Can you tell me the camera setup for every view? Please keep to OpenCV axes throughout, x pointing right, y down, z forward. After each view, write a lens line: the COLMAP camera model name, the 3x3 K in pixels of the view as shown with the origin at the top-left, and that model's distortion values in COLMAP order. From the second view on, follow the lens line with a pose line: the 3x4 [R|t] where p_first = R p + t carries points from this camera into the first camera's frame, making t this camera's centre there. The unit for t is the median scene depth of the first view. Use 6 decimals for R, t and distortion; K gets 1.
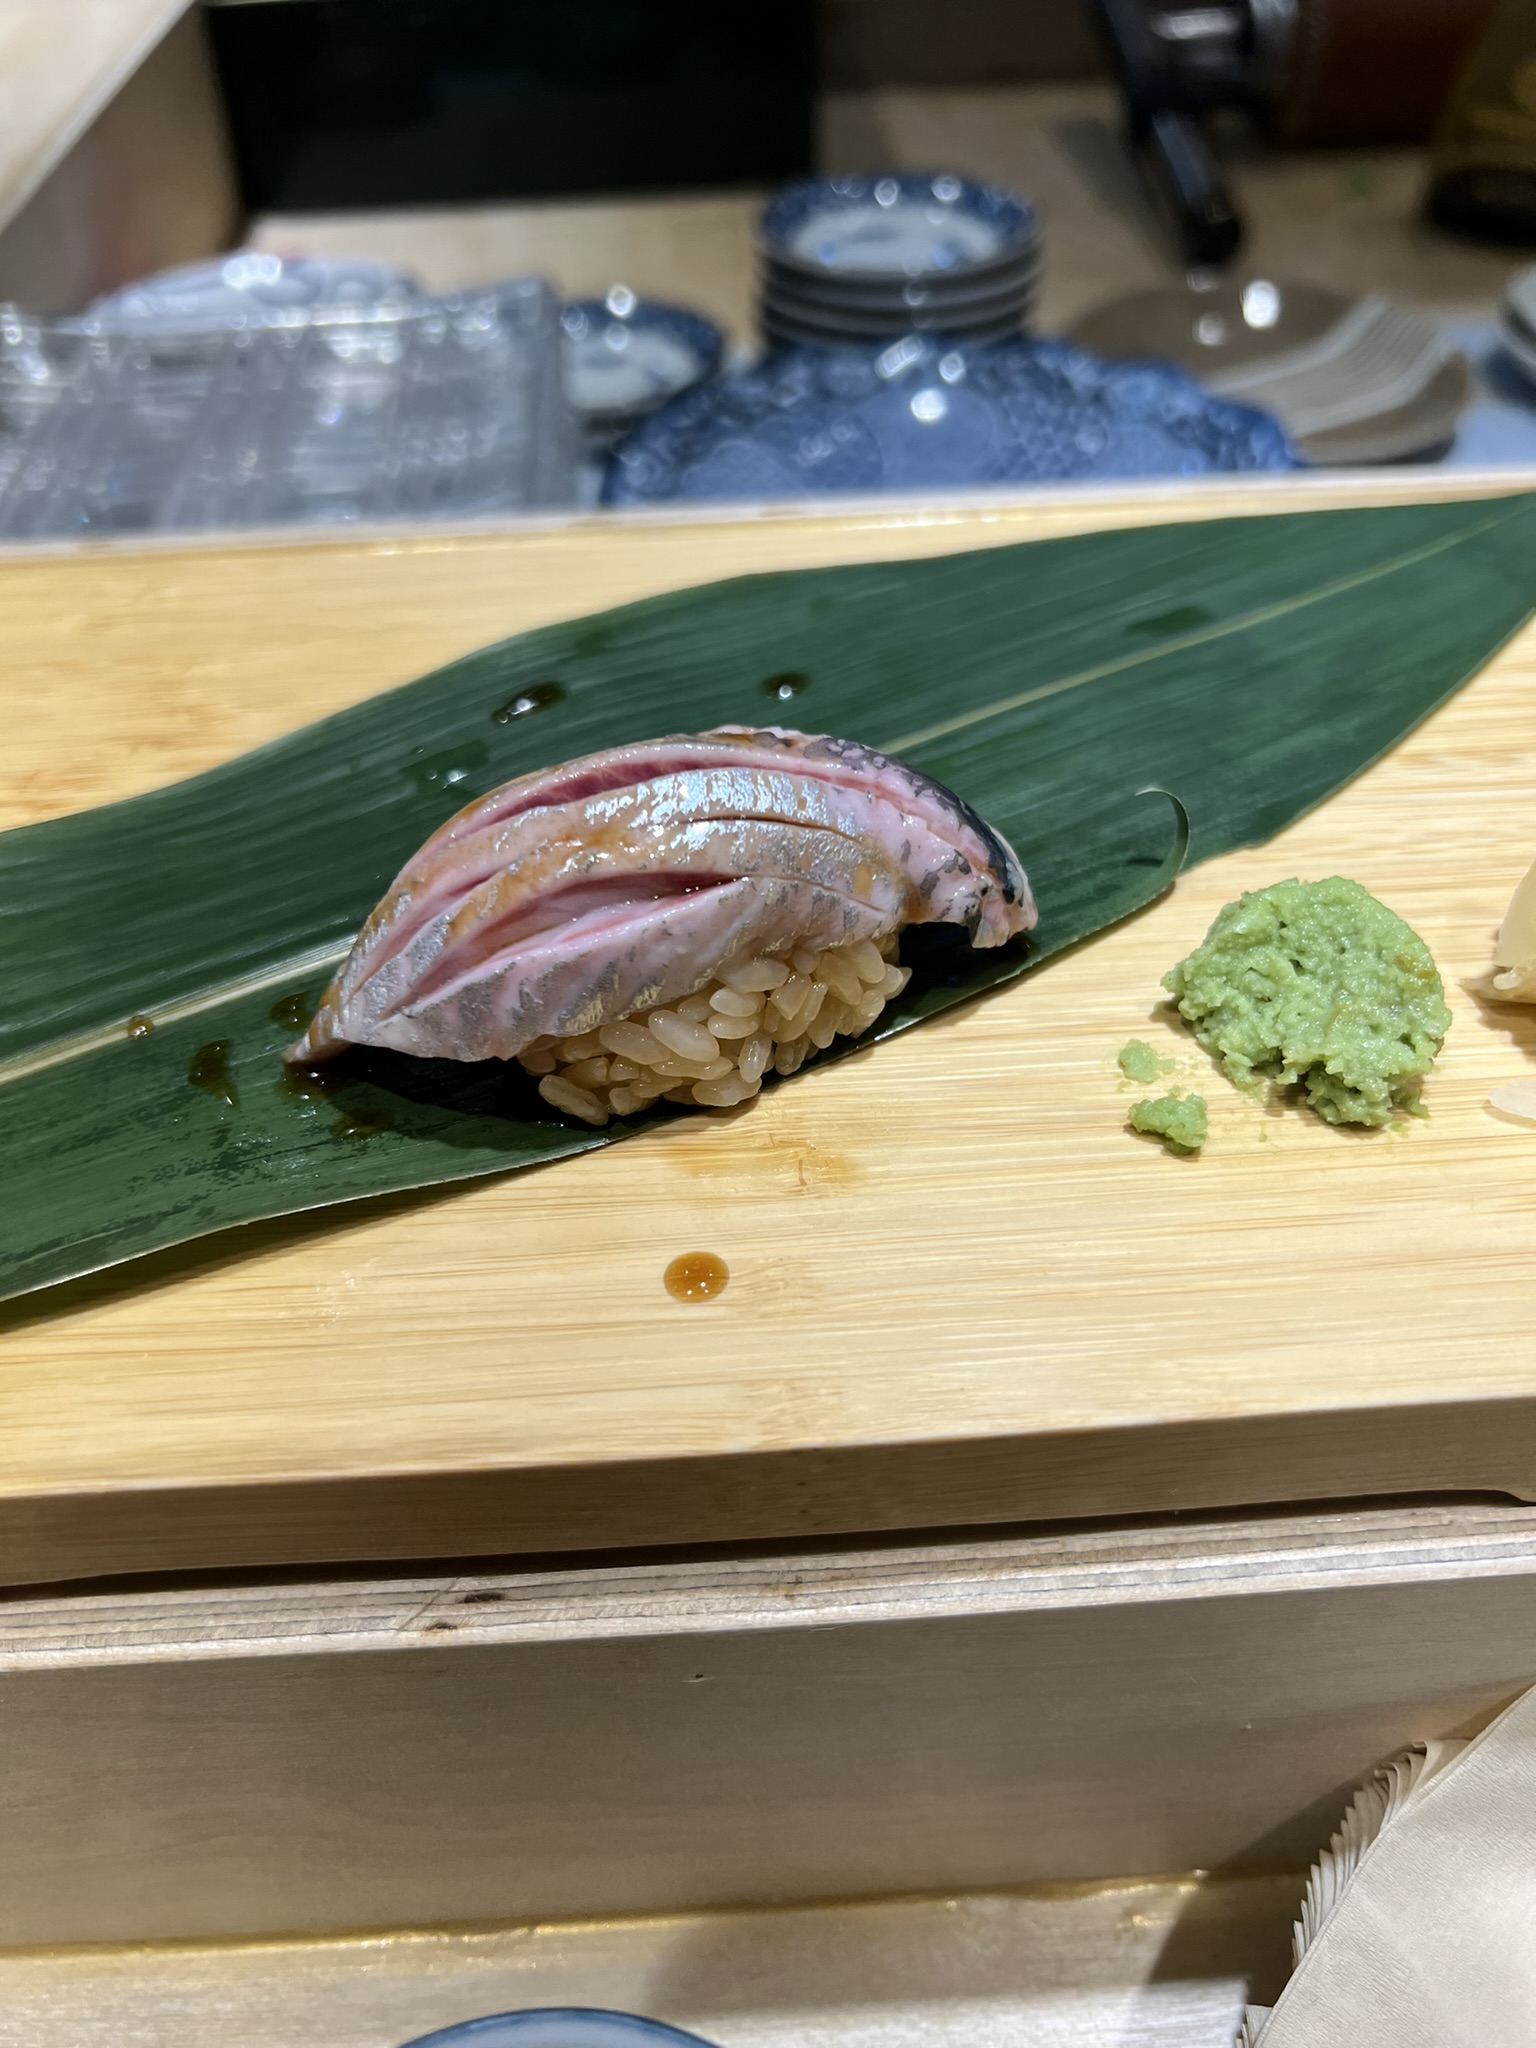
lens RADIAL K [[1538.7, 0, 750.3], [0, 1538.7, 1028.5], [0, 0, 1]] dist [-0.027648, -0.008846]
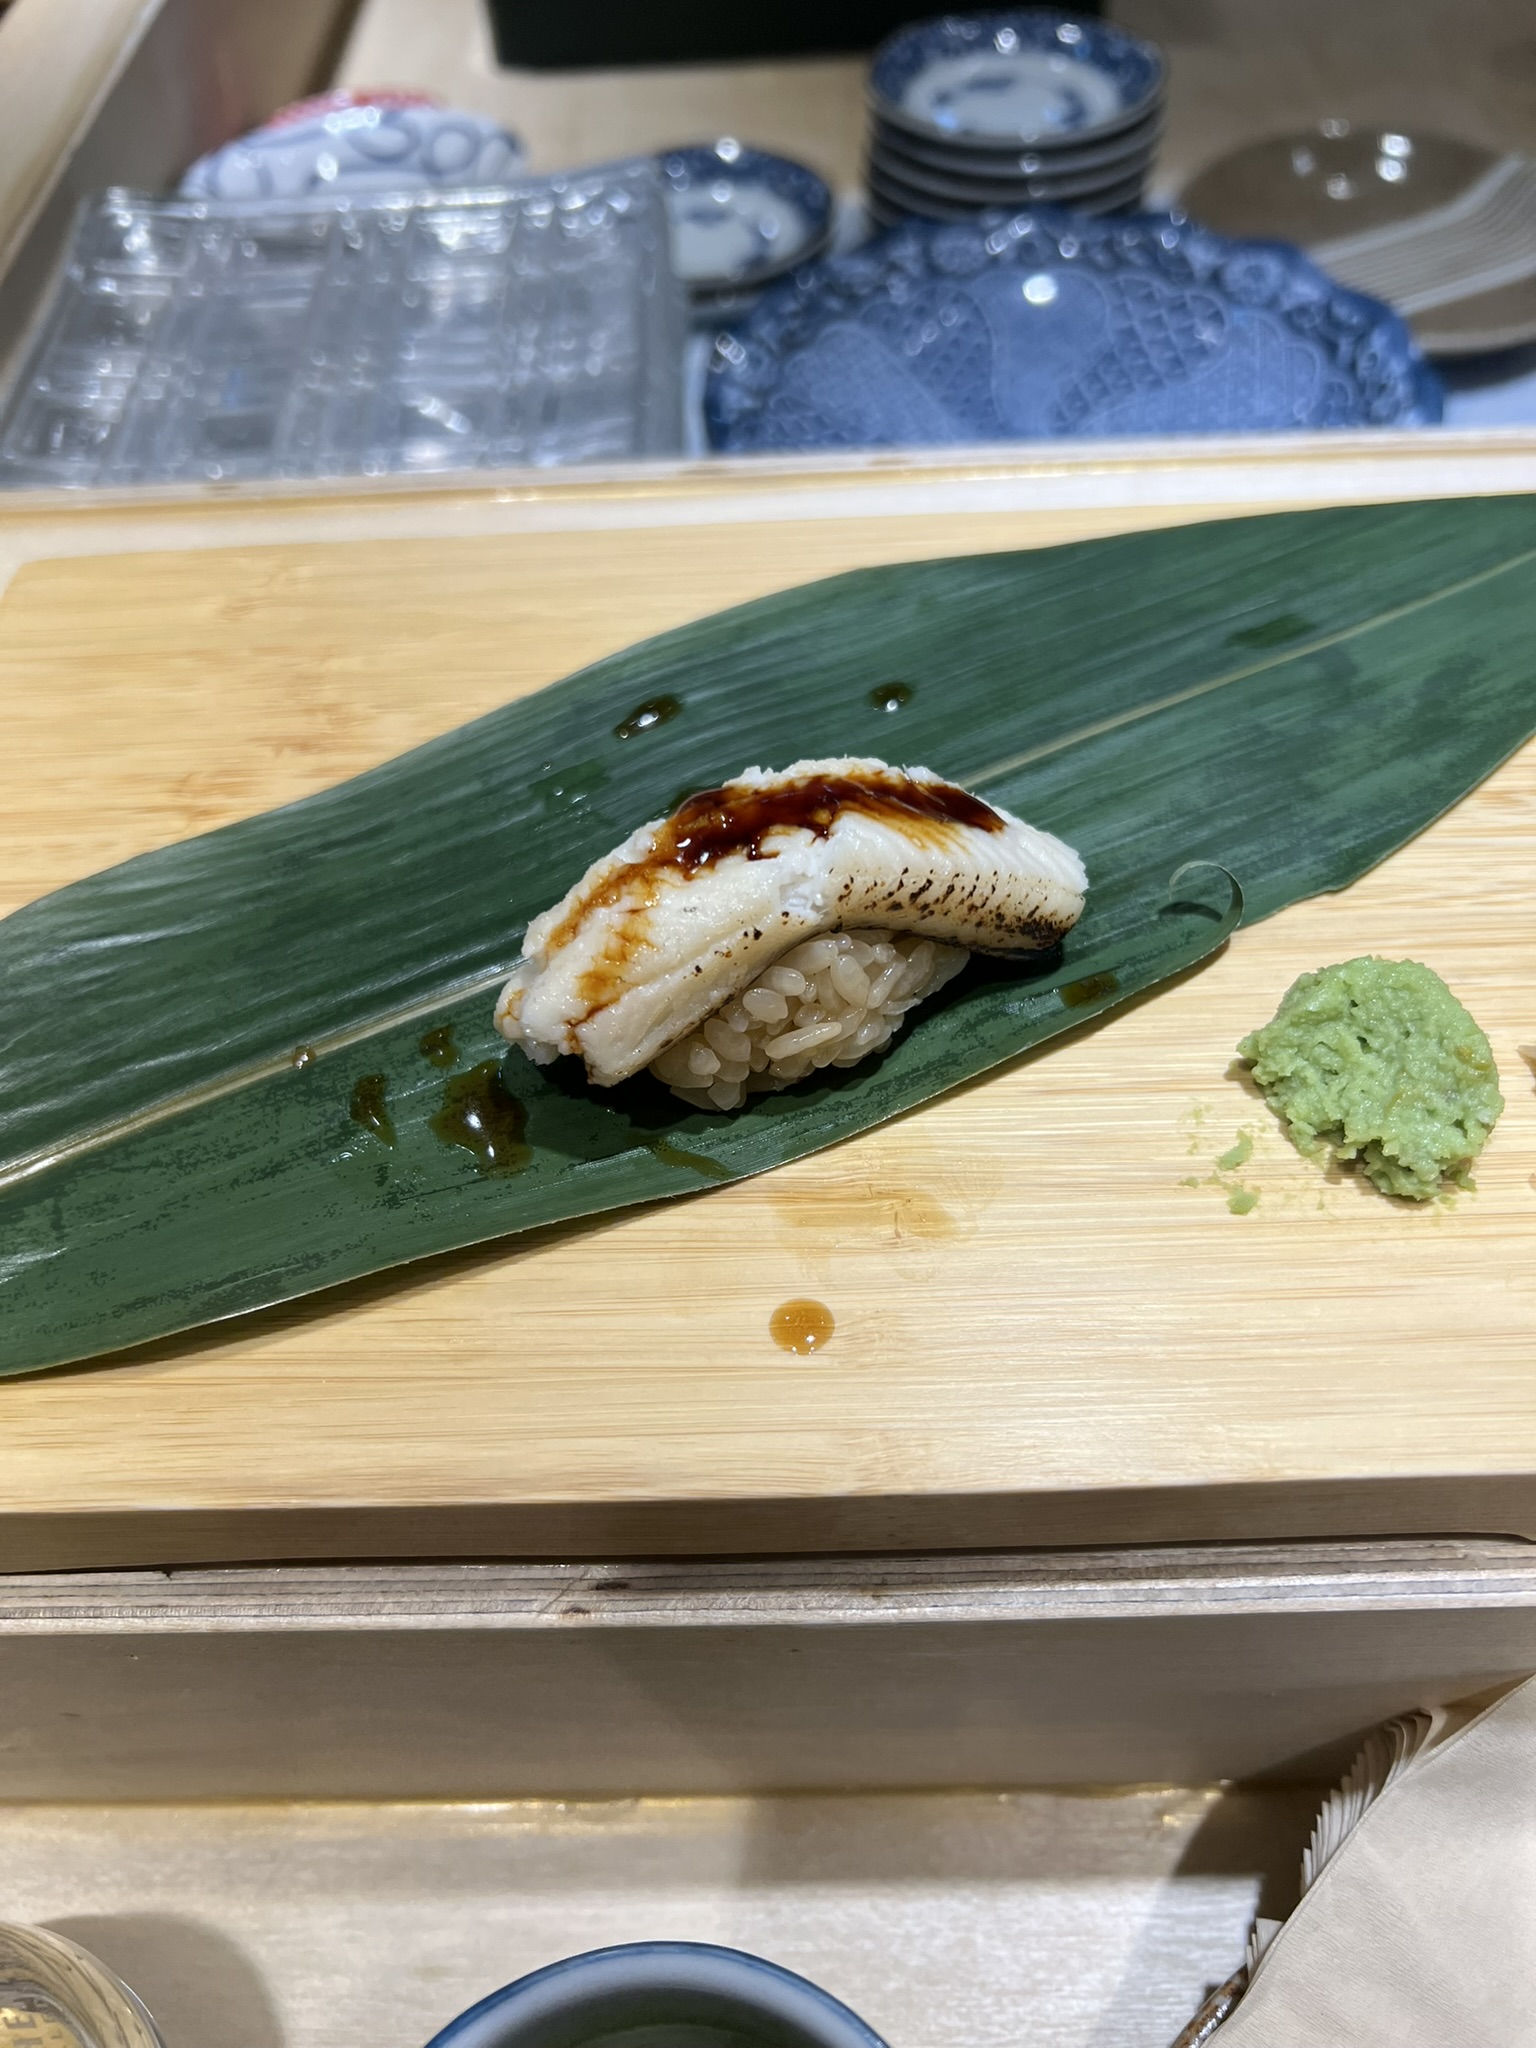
lens RADIAL K [[1522.1, 0, 761.6], [0, 1522.1, 1016.8], [0, 0, 1]] dist [-0.027113, 0.002962]
pose [[0.998712, 0.027714, -0.042511, -0.023435], [-0.022113, 0.991657, 0.126997, -0.200121], [0.045676, -0.125893, 0.990992, -0.078518]]
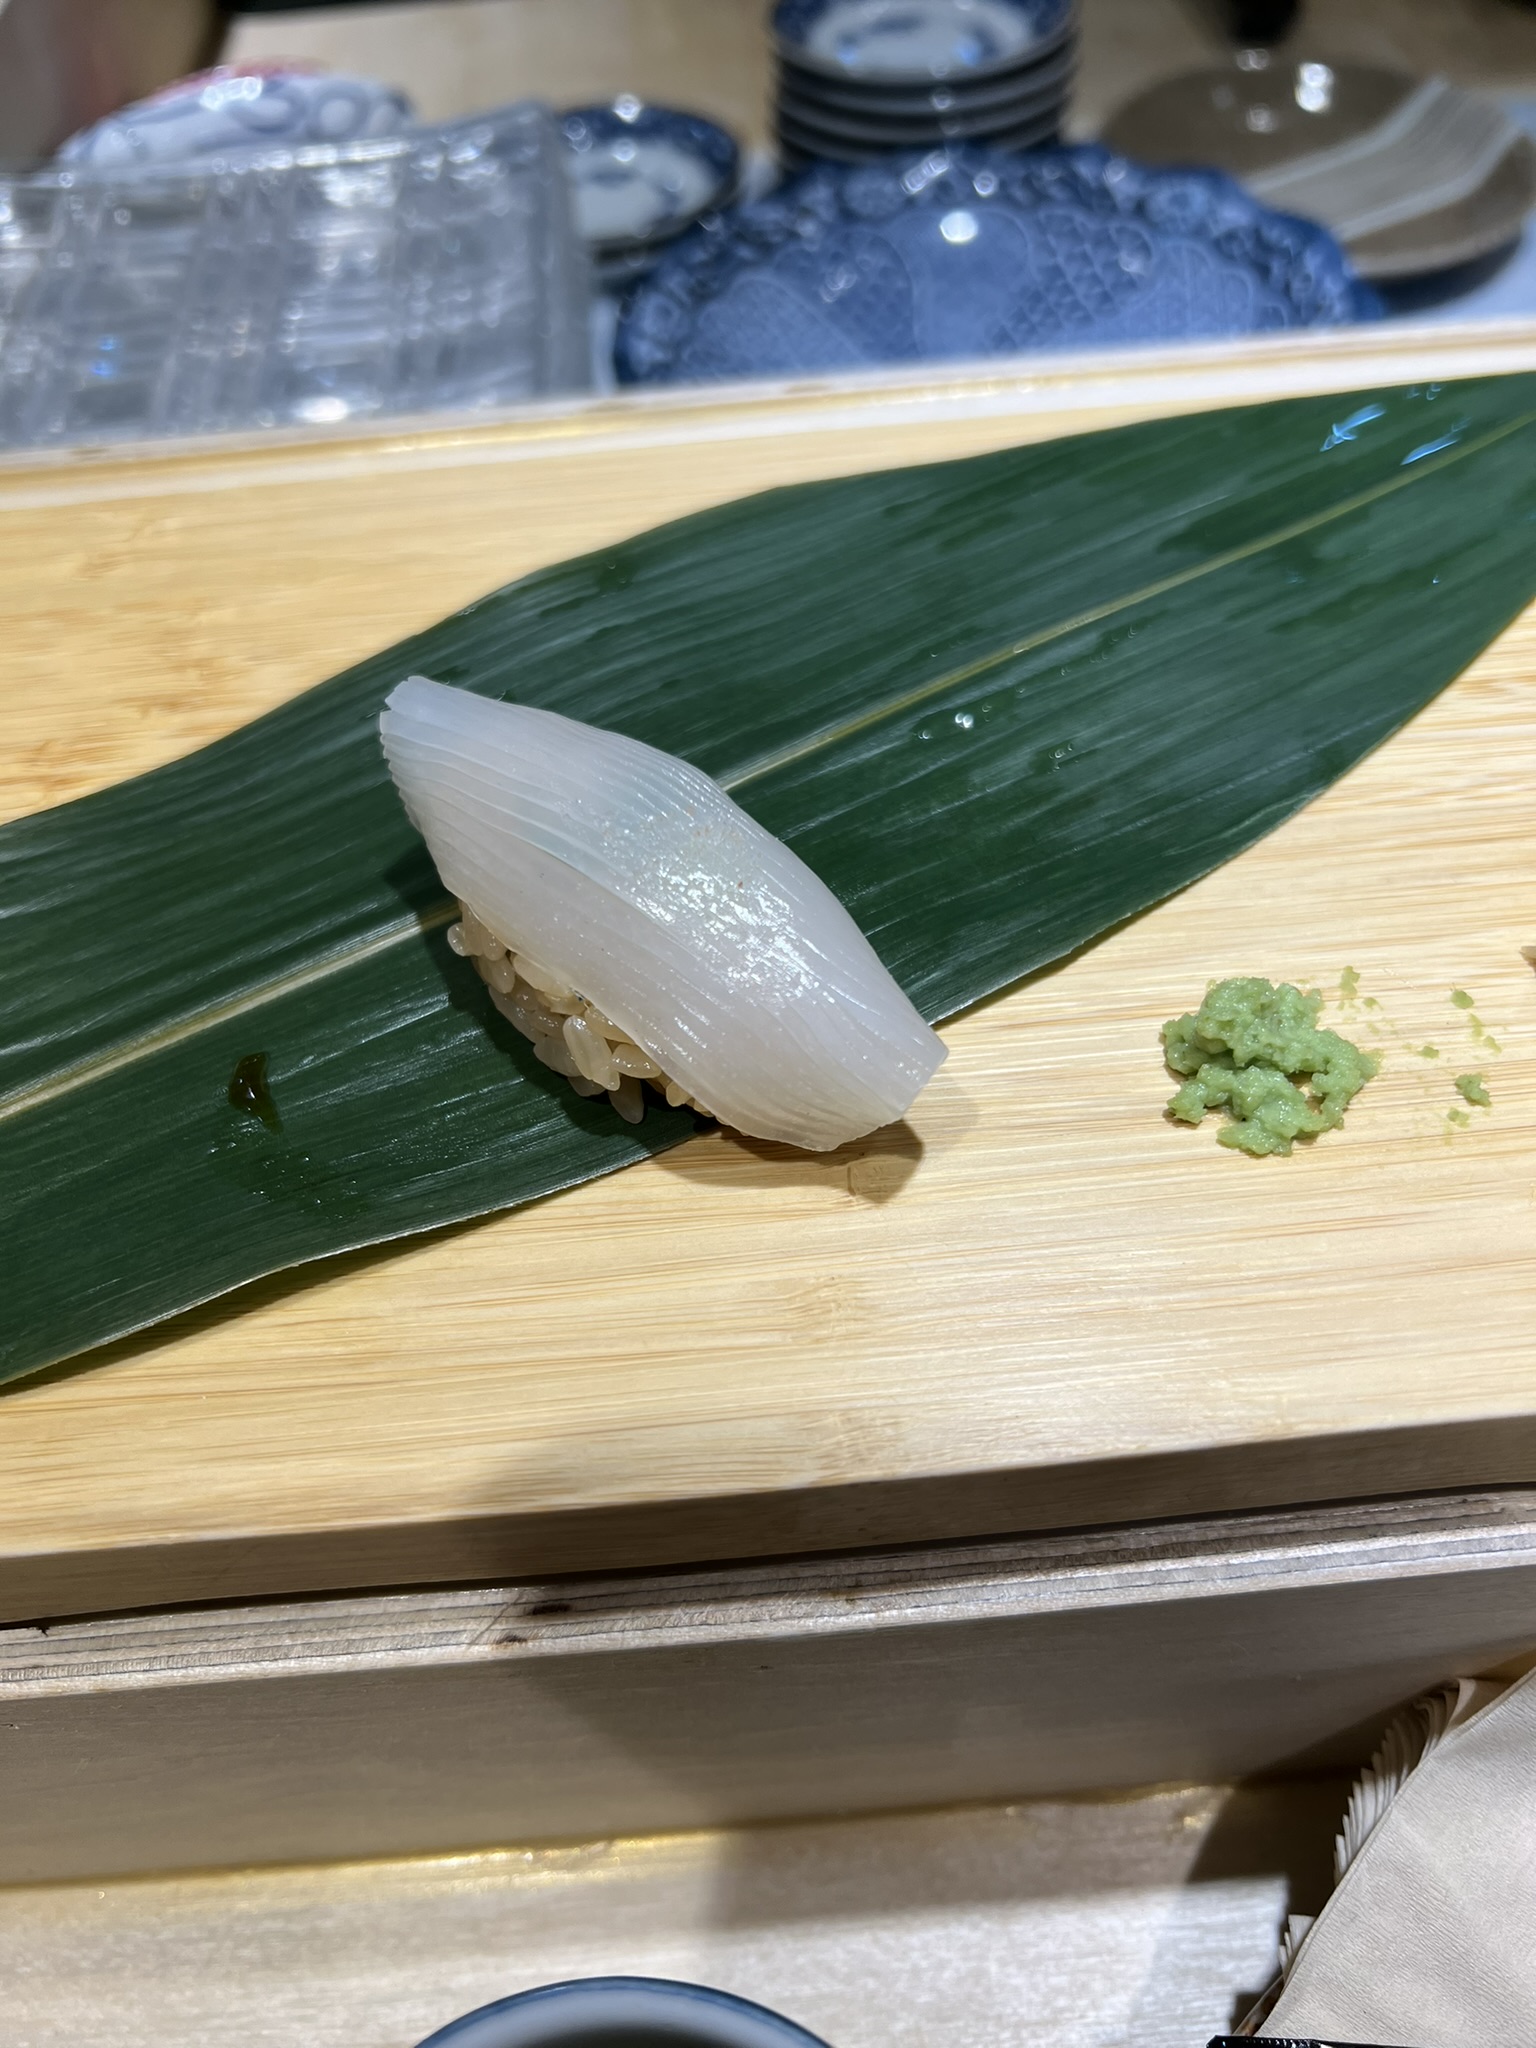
lens RADIAL K [[1536.5, 0, 774.6], [0, 1536.5, 1018.9], [0, 0, 1]] dist [-0.025721, -0.001582]
pose [[0.999459, -0.030523, -0.012223, -0.000301], [0.031800, 0.991846, 0.123408, -0.137797], [0.008356, -0.123730, 0.992281, 0.033863]]
